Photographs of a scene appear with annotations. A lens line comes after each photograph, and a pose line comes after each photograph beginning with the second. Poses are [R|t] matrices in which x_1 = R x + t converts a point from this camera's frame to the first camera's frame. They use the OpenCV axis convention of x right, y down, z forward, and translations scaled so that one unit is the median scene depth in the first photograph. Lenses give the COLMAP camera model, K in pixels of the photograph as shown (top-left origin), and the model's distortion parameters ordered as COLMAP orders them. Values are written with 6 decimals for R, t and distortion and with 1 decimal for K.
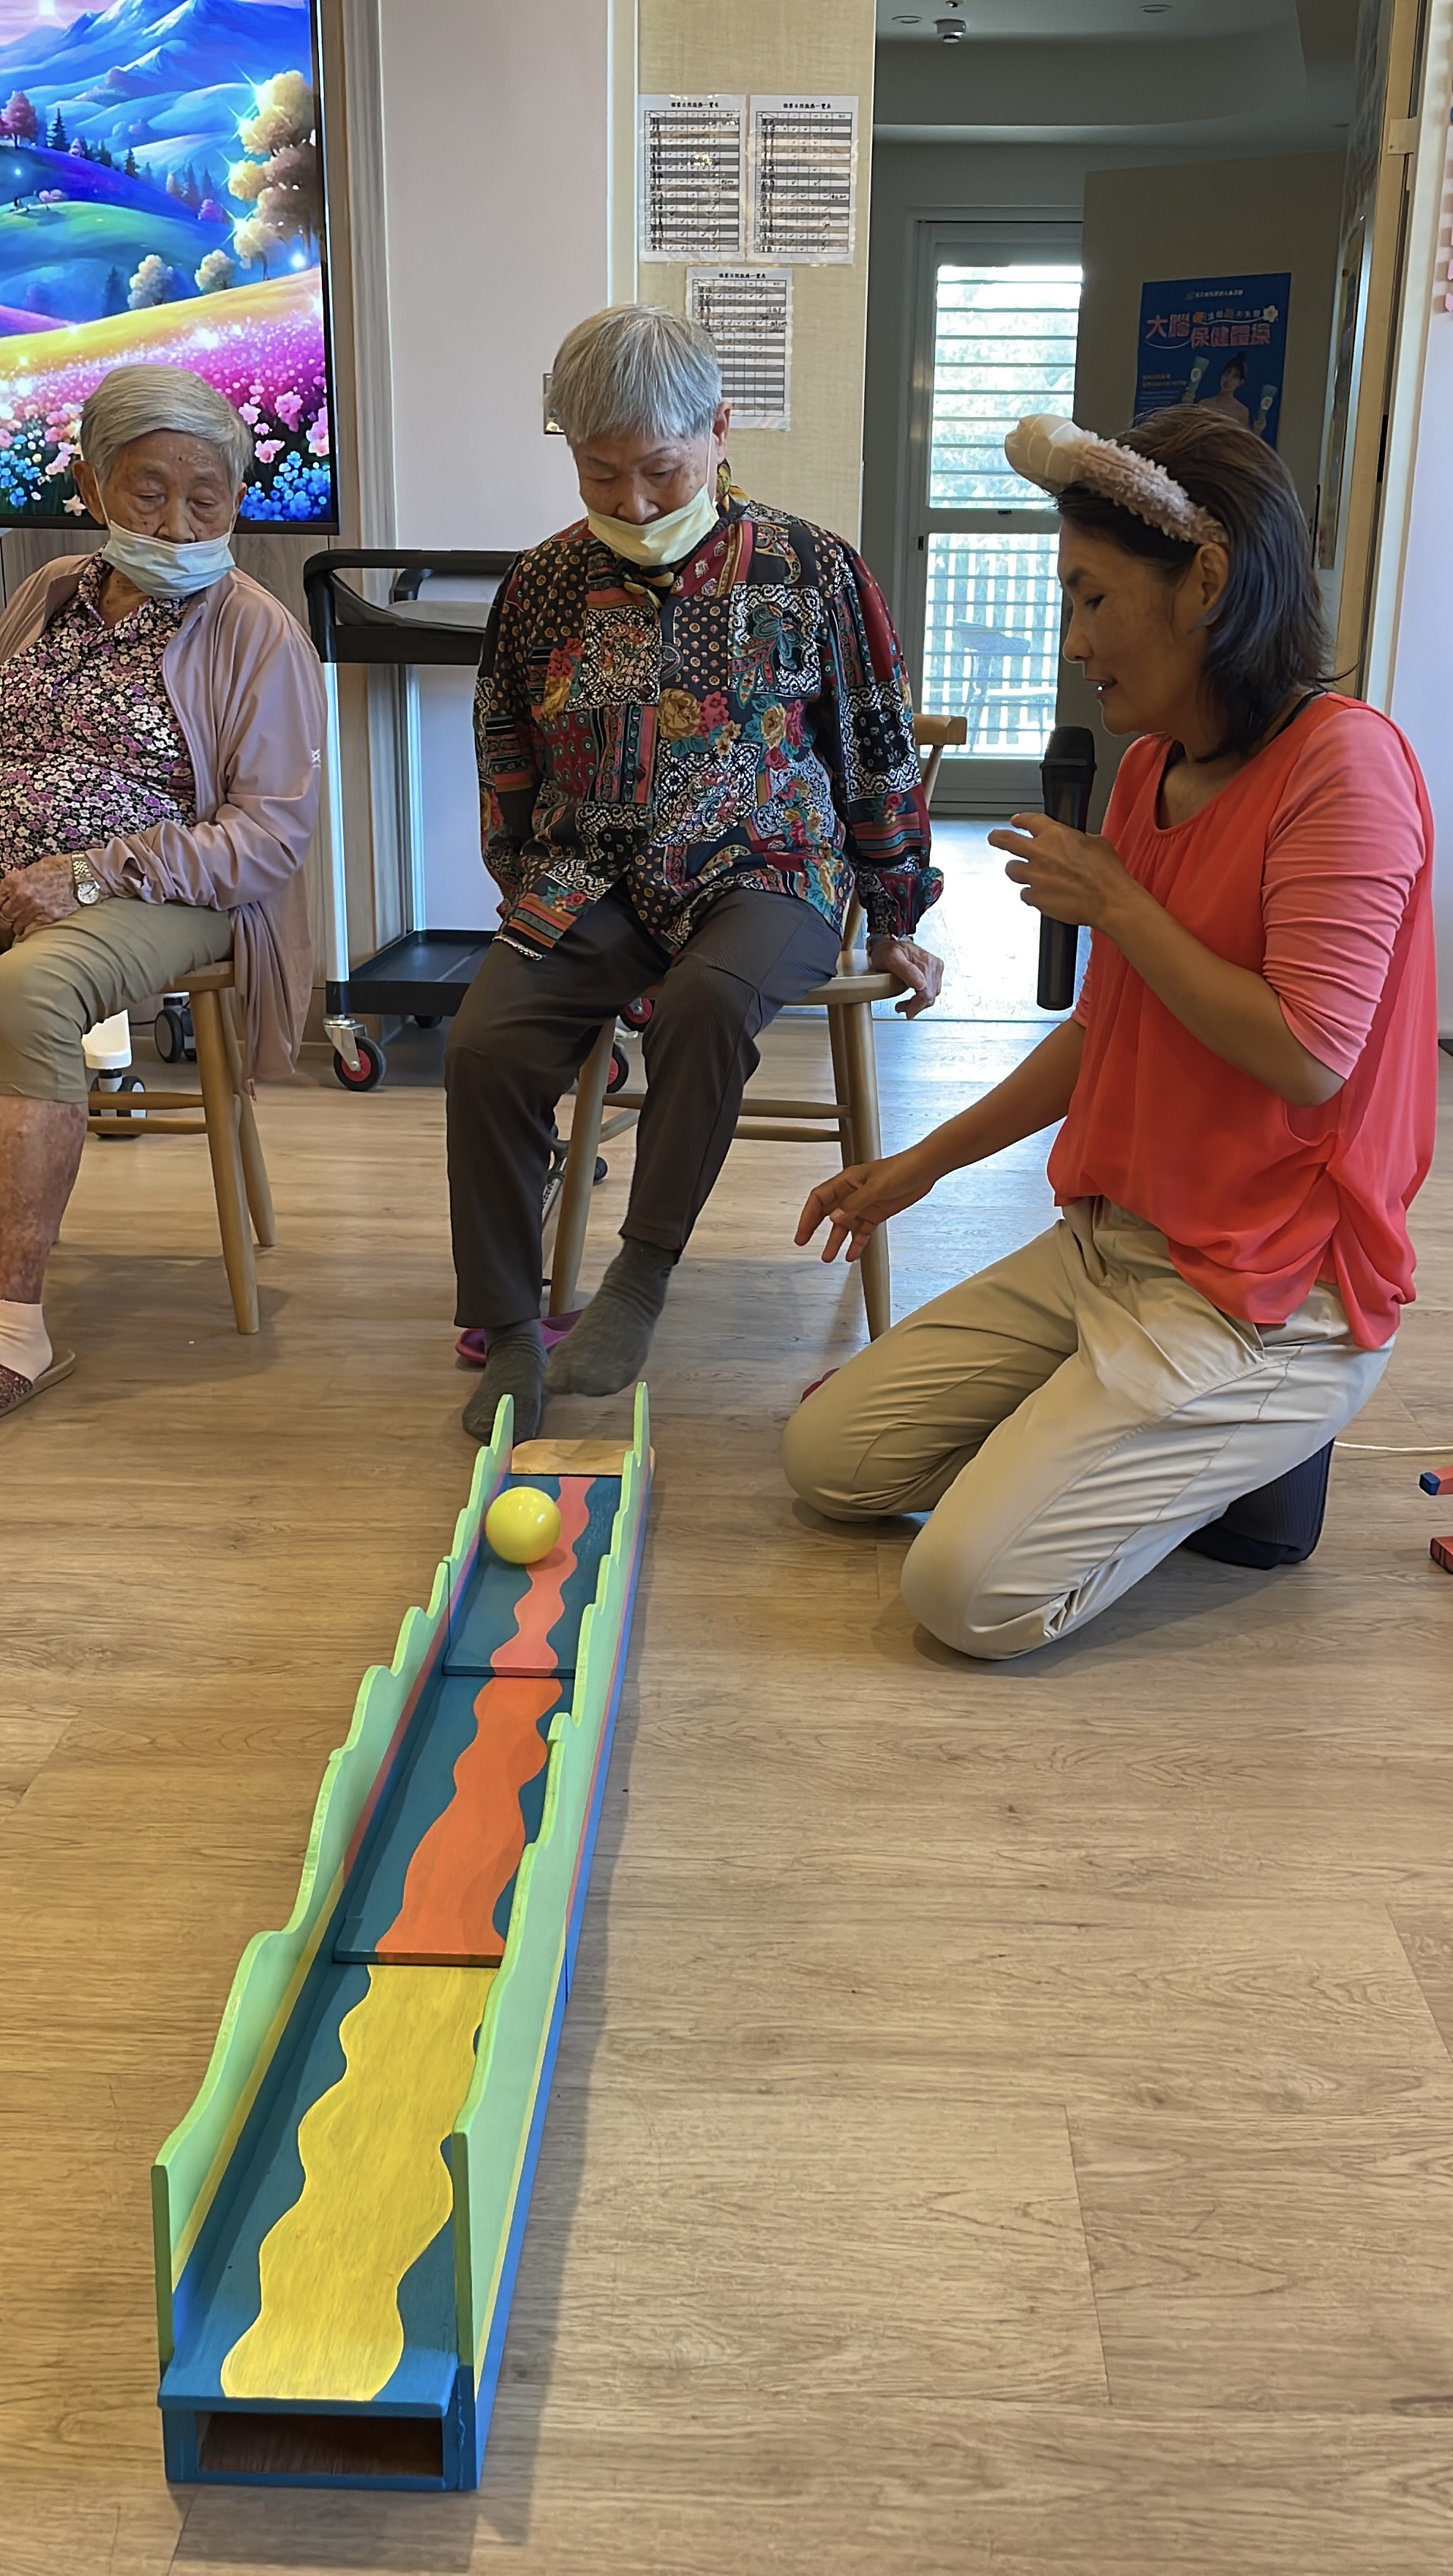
lens RADIAL K [[2247.4, 0, 737.7], [0, 2247.4, 1224.5], [0, 0, 1]] dist [0.089089, -0.107632]
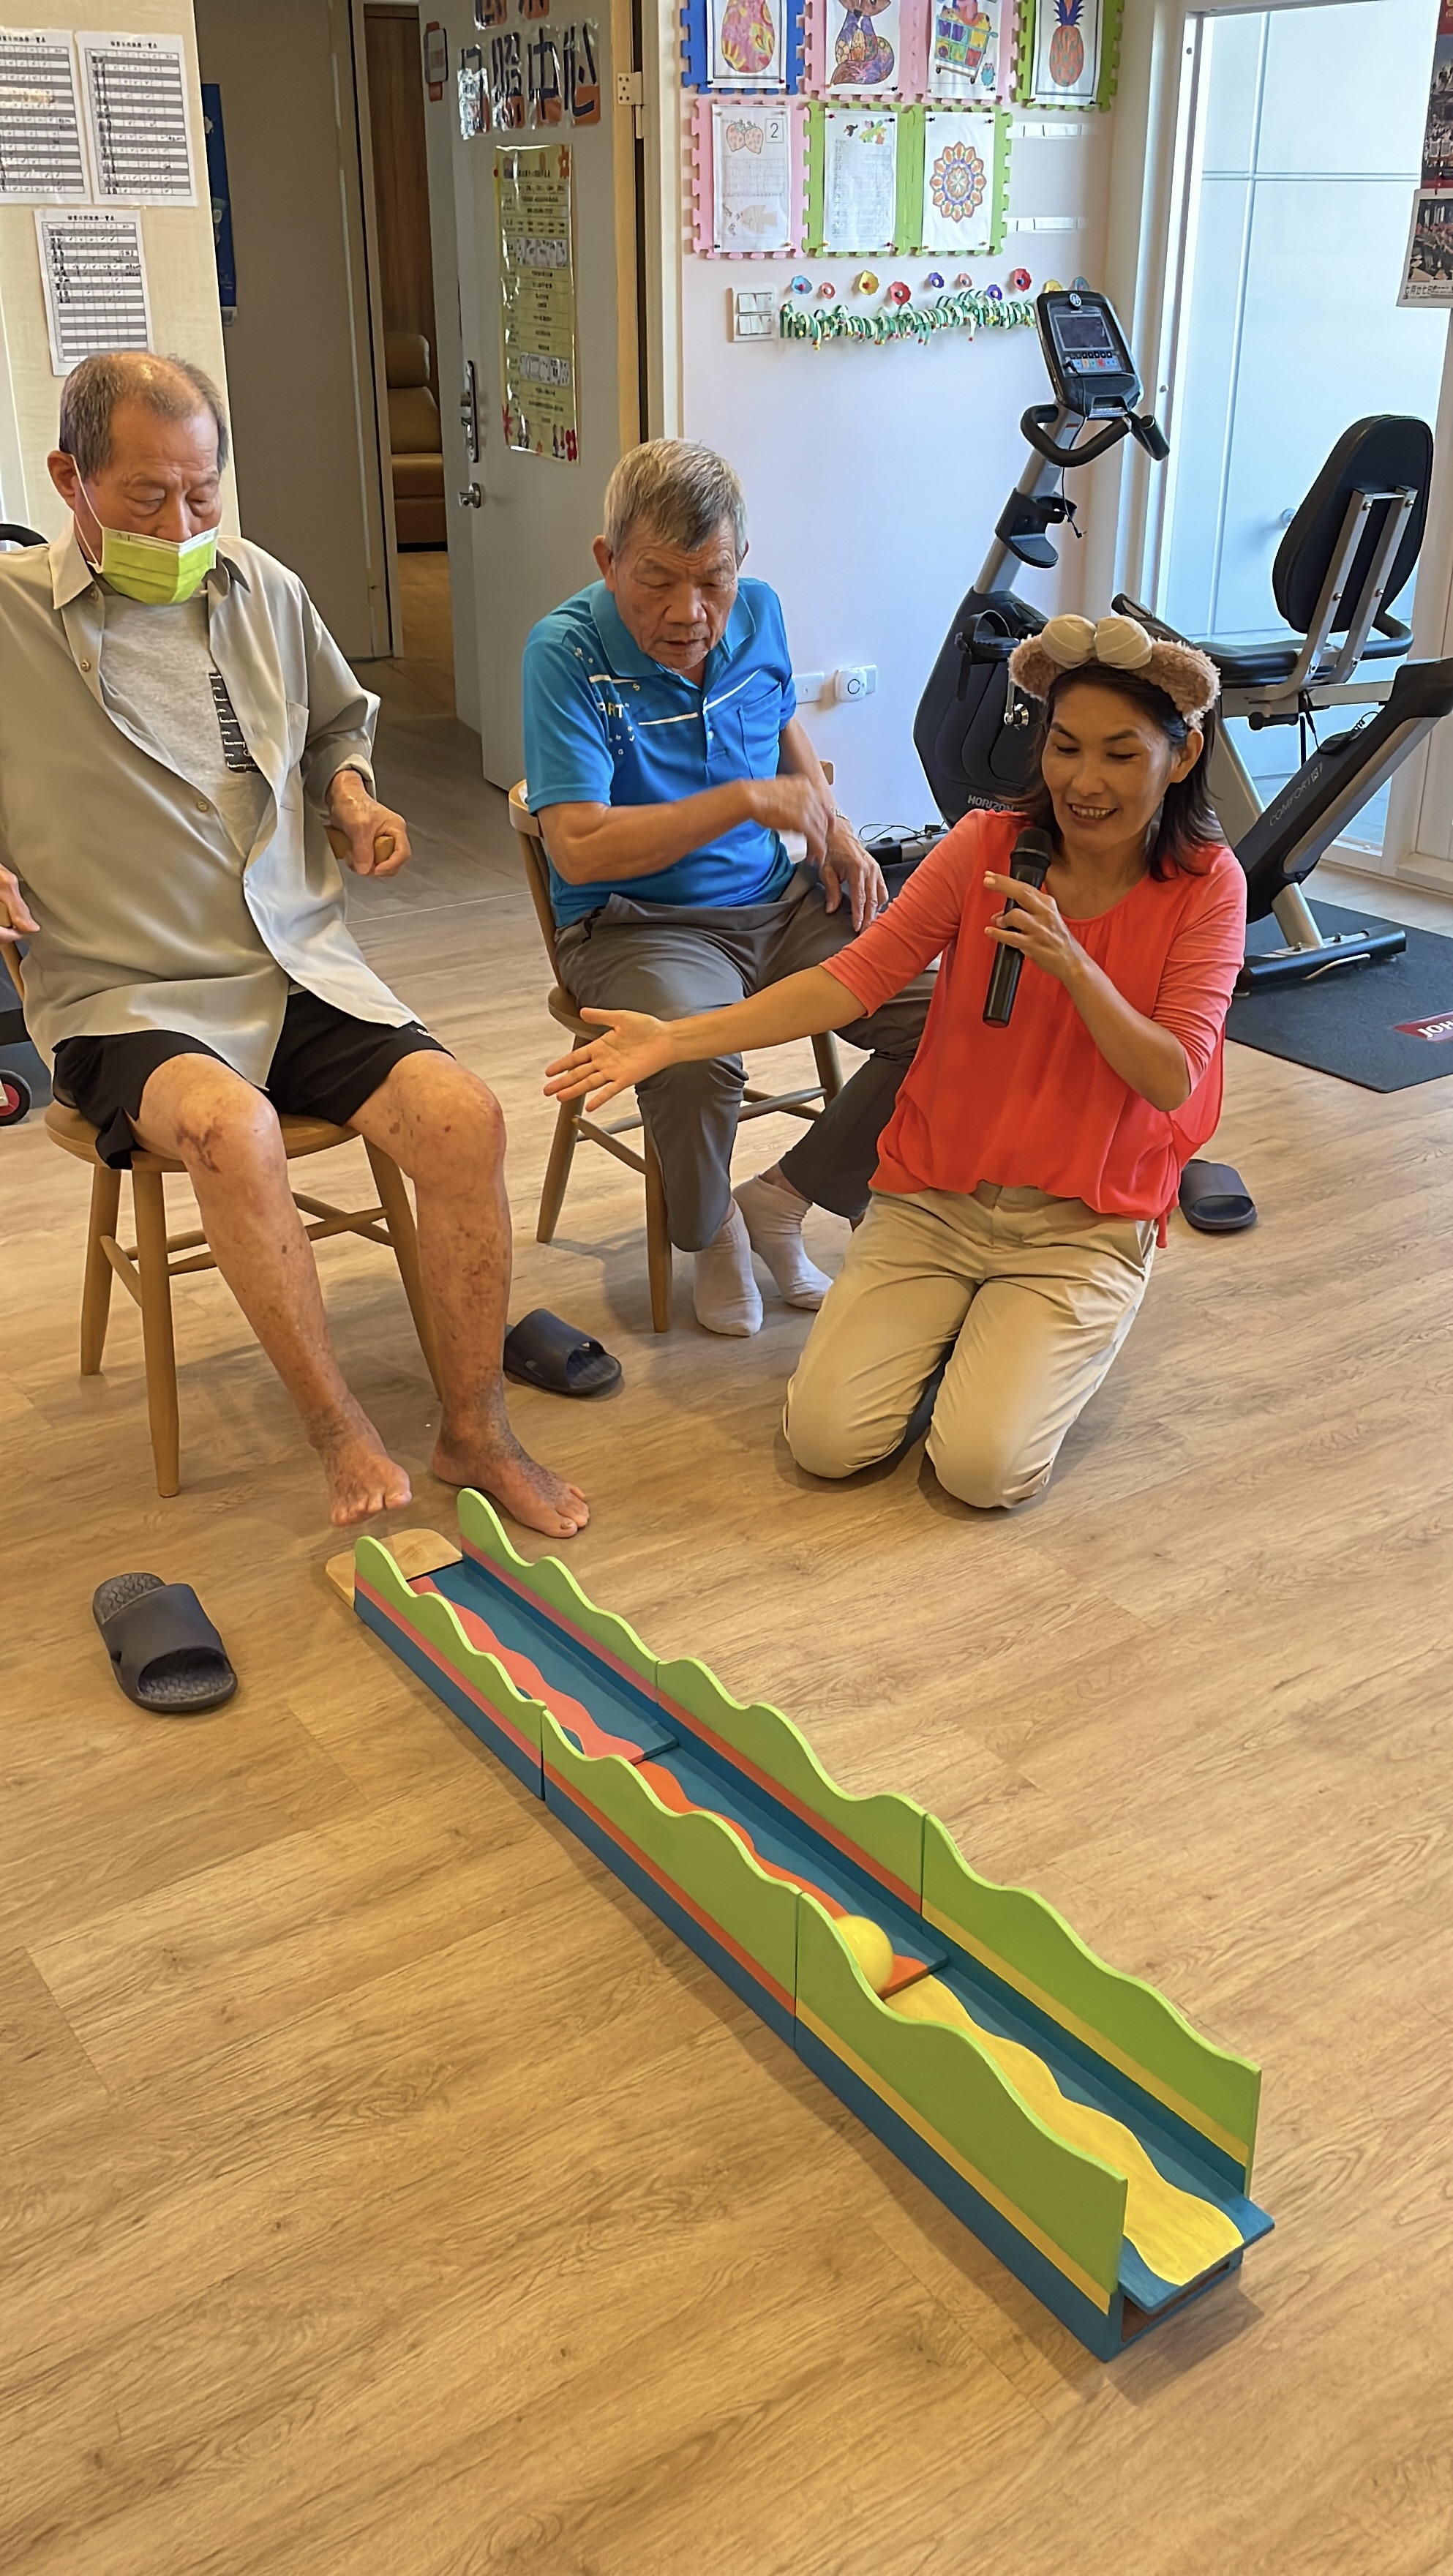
lens RADIAL K [[2247.4, 0, 752.2], [0, 2247.4, 1233.4], [0, 0, 1]] dist [0.089089, -0.107632]
pose [[0.799721, -0.255496, 0.543294, -0.423055], [0.173480, 0.964667, 0.198297, -0.141883], [-0.574762, -0.064331, 0.815788, 0.002786]]
